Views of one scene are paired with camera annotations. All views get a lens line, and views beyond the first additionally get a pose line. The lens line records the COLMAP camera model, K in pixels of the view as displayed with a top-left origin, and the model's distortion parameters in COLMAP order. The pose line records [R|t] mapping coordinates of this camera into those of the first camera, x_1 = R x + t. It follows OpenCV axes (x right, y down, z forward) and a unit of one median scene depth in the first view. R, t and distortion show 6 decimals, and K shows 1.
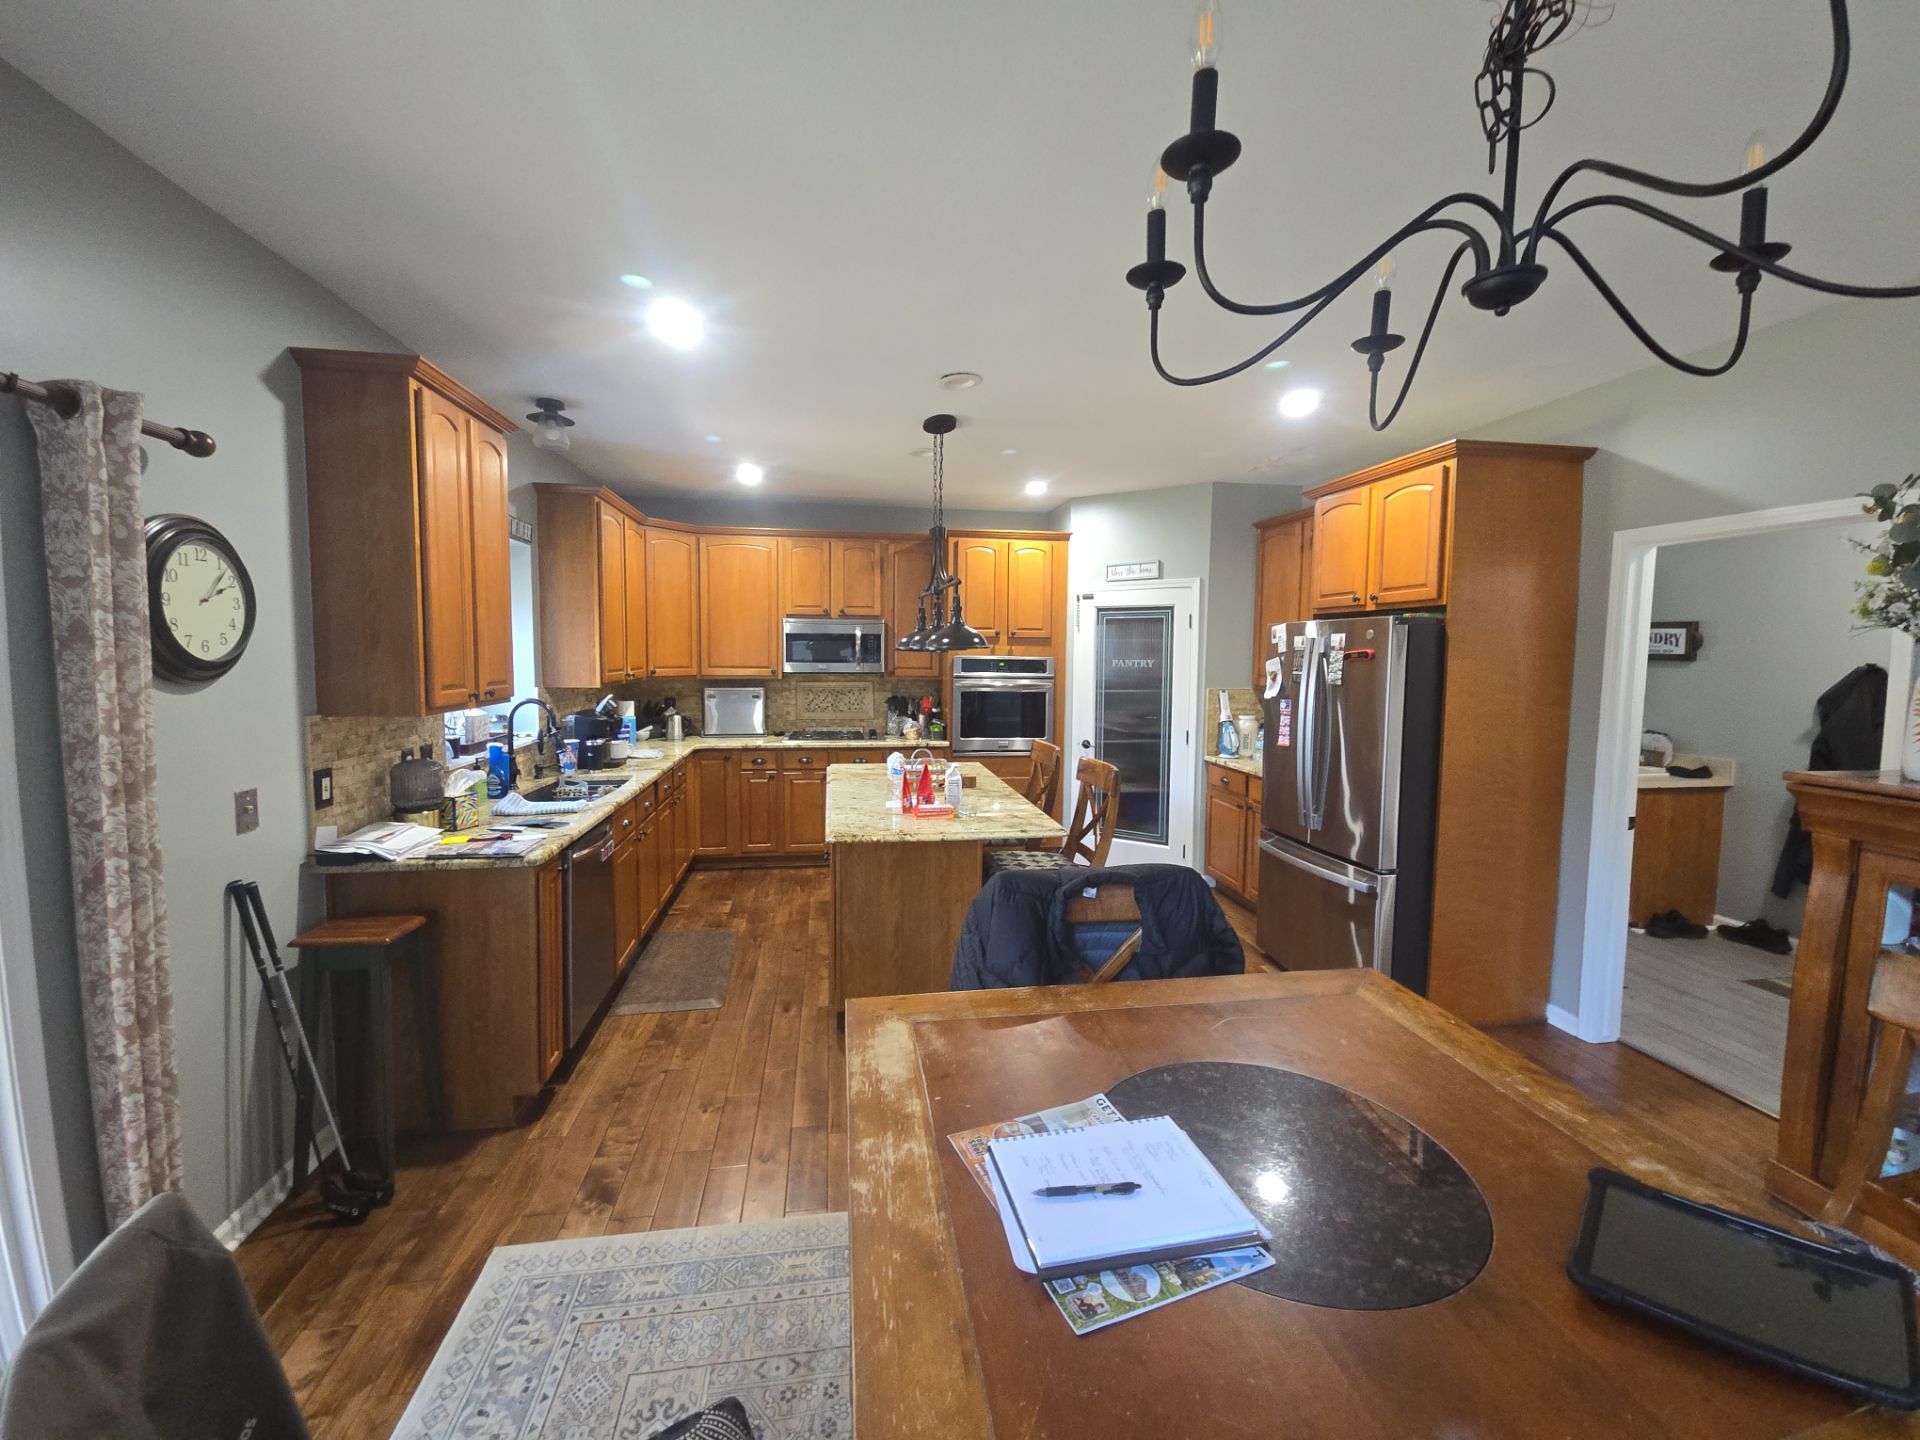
lens RADIAL K [[781.3, 0, 956.0], [0, 781.3, 706.8], [0, 0, 1]] dist [0.010202, -0.007266]
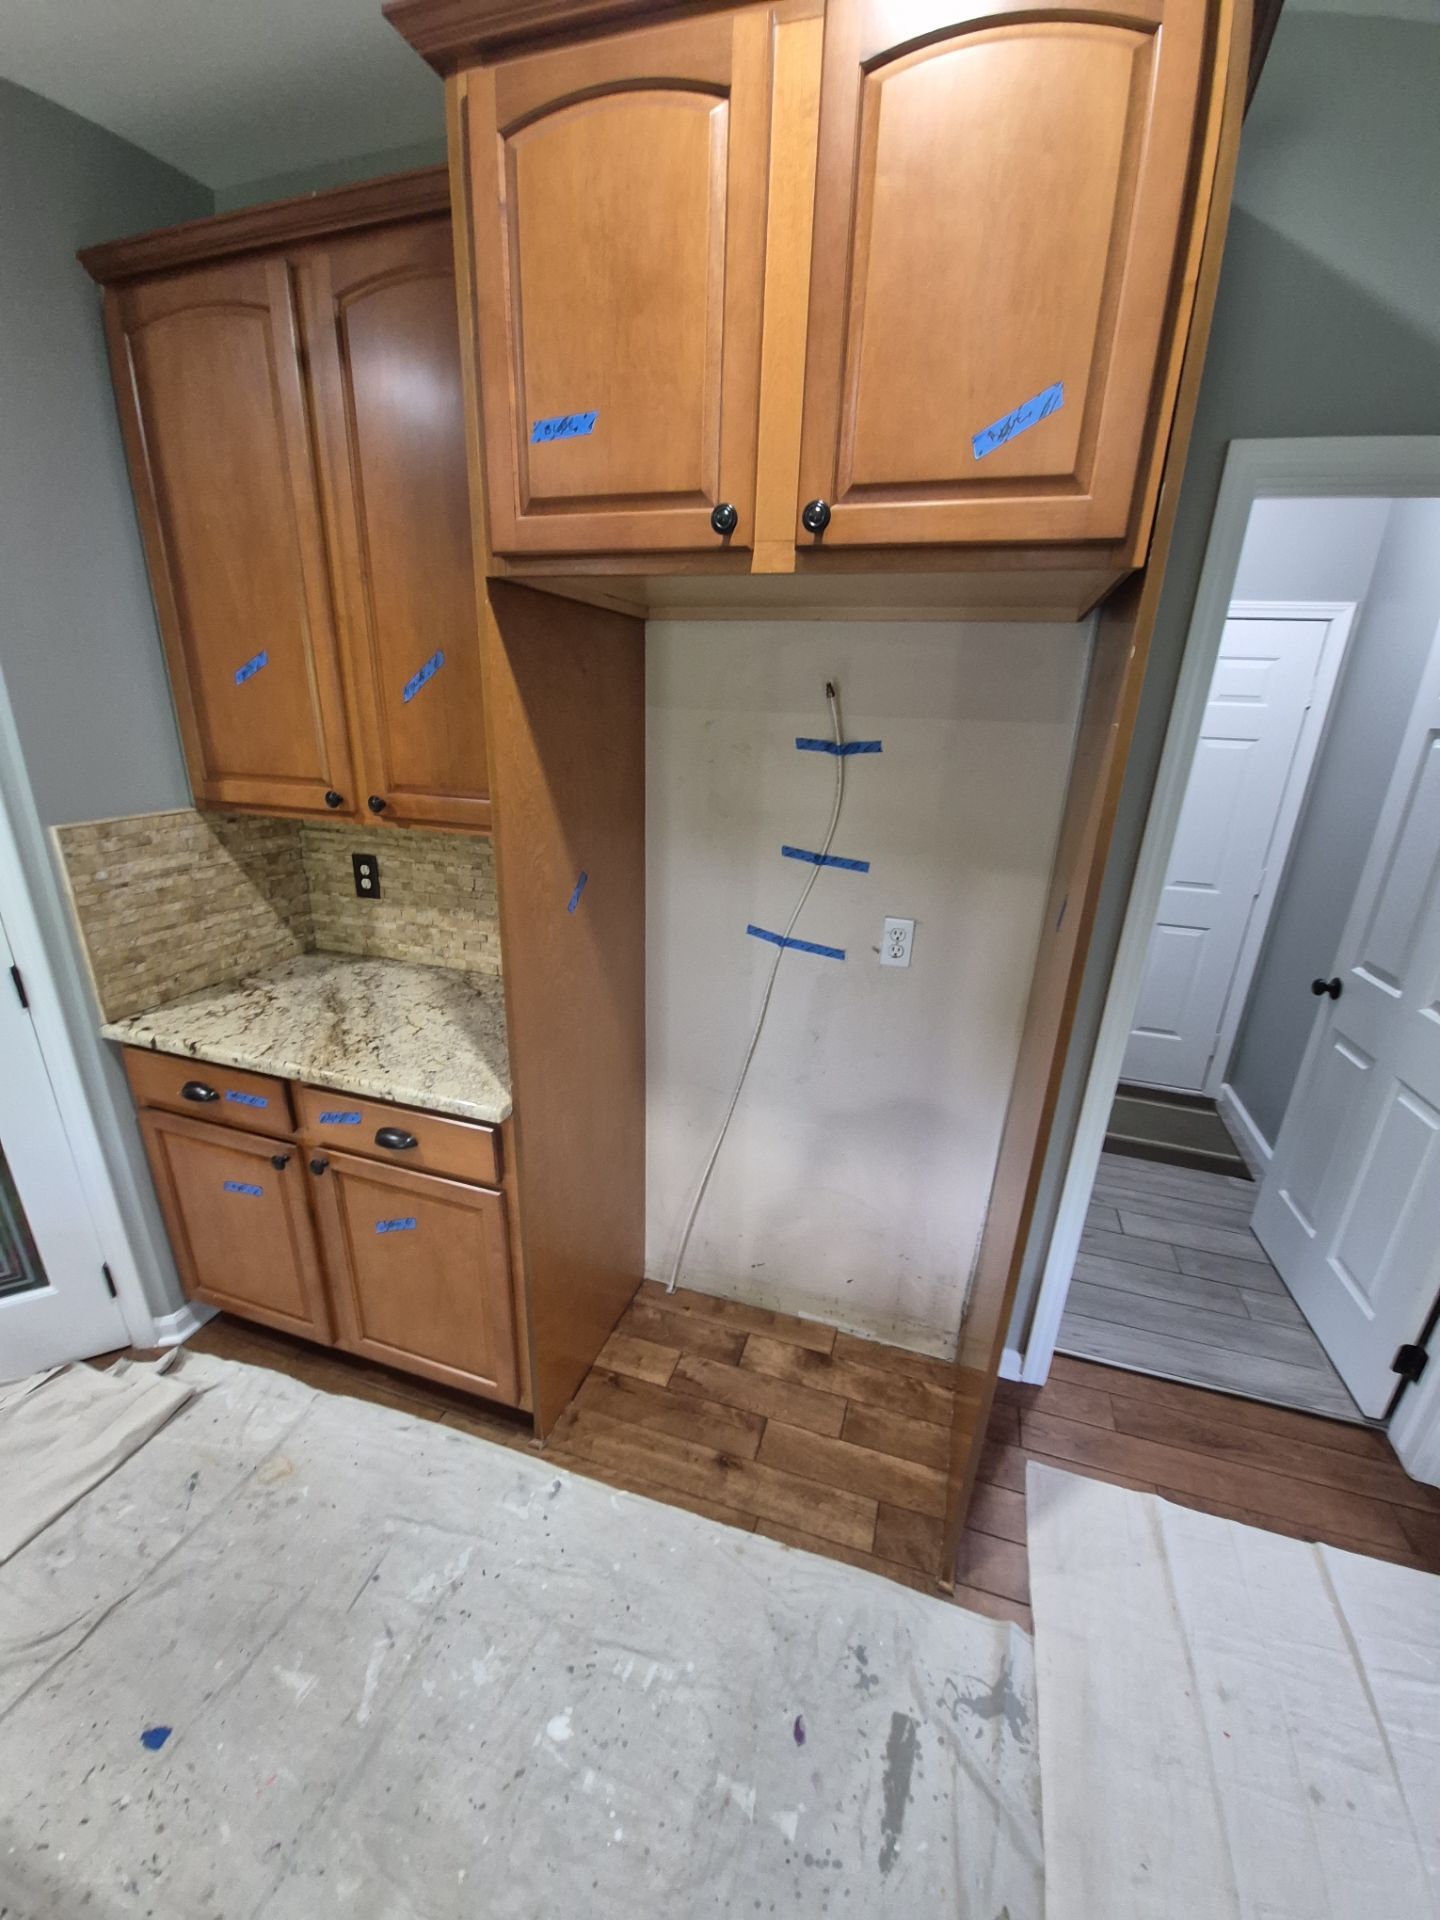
lens RADIAL K [[760.0, 0, 721.7], [0, 760.0, 987.8], [0, 0, 1]] dist [-0.018490, -0.001252]
pose [[0.454887, -0.302237, 0.837694, 0.163506], [0.035006, 0.945990, 0.322300, -0.046472], [-0.889861, -0.117286, 0.440899, 0.586476]]
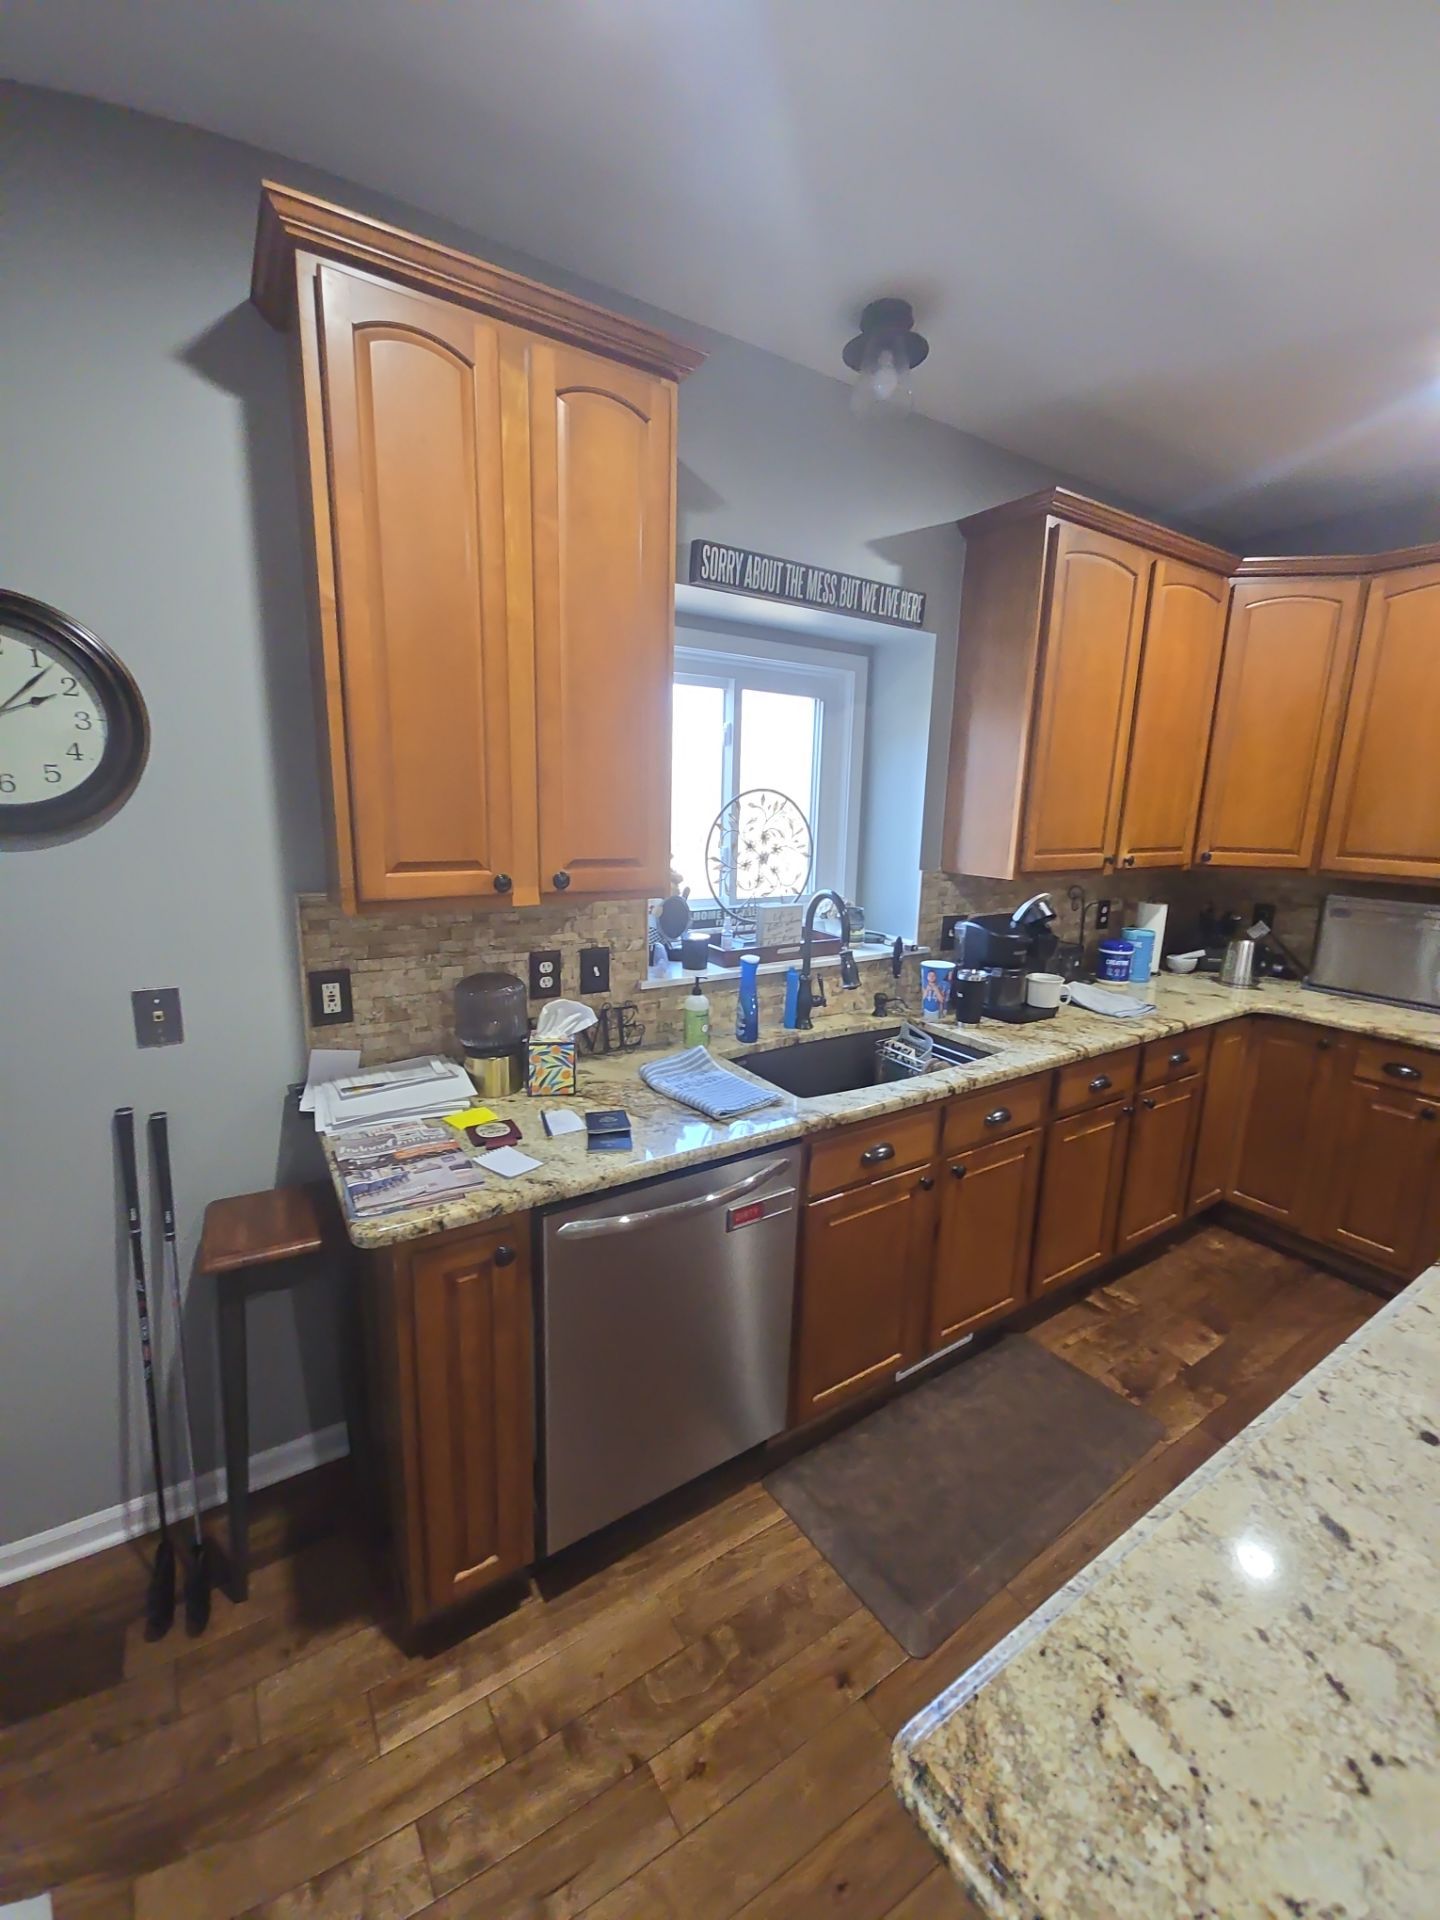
lens RADIAL K [[781.3, 0, 737.3], [0, 781.3, 953.5], [0, 0, 1]] dist [0.010202, -0.007266]
pose [[0.414825, 0.183378, -0.891231, -0.018599], [-0.091197, 0.982928, 0.159797, -0.035434], [0.905319, 0.014990, 0.424467, 0.462841]]
